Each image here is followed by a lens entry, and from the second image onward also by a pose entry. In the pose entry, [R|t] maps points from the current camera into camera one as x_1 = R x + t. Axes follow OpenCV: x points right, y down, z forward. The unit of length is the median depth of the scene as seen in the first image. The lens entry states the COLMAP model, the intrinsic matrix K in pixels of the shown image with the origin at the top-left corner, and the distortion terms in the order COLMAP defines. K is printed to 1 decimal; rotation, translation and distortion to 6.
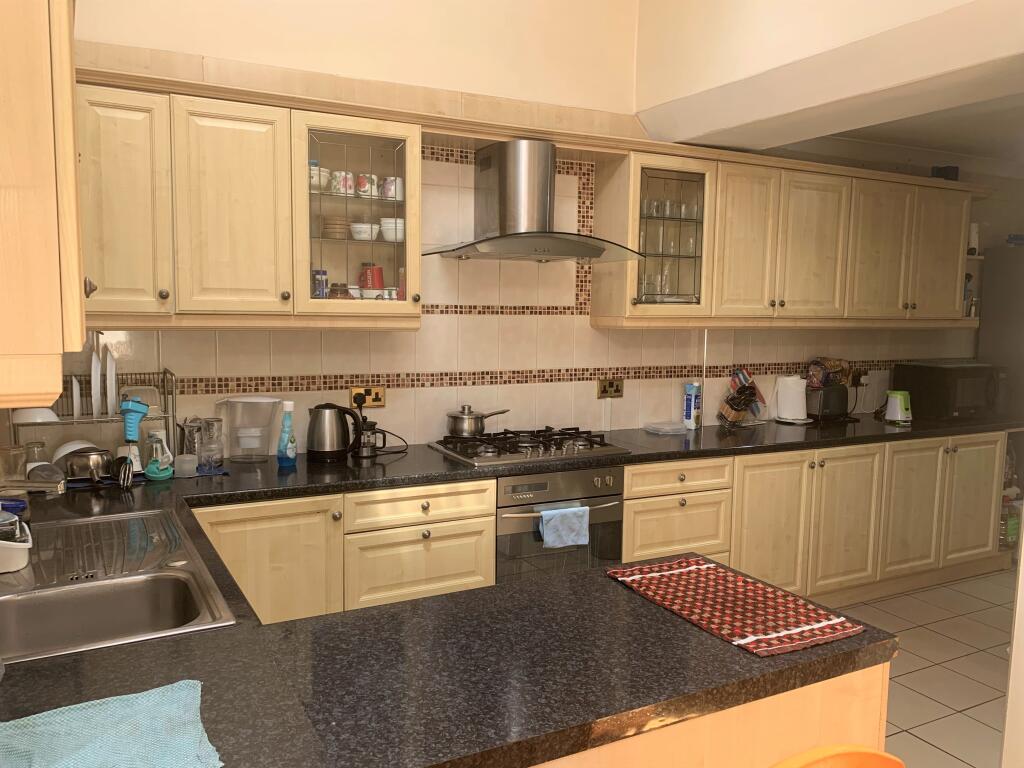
lens RADIAL K [[812.4, 0, 512.0], [0, 812.4, 384.0], [0, 0, 1]] dist [0.067429, -0.133025]
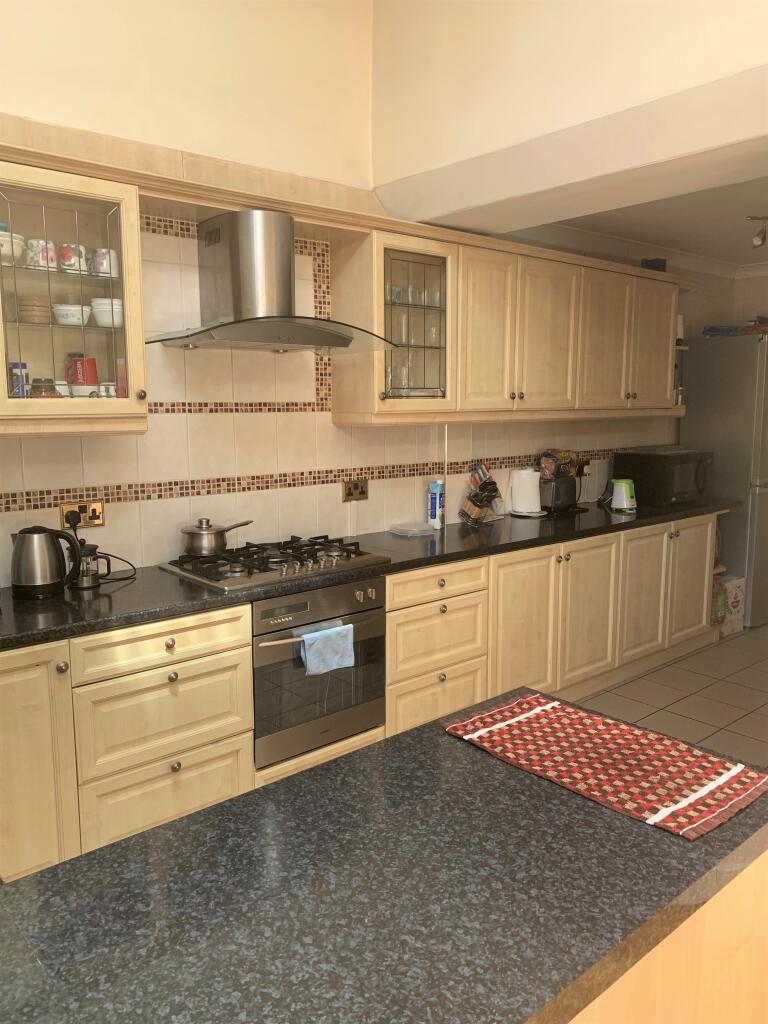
lens RADIAL K [[812.4, 0, 396.4], [0, 812.4, 508.3], [0, 0, 1]] dist [0.067429, -0.133025]
pose [[0.974170, -0.047534, 0.220757, -0.046498], [0.039797, 0.998432, 0.039367, -0.010591], [-0.222282, -0.029565, 0.974534, 0.103578]]
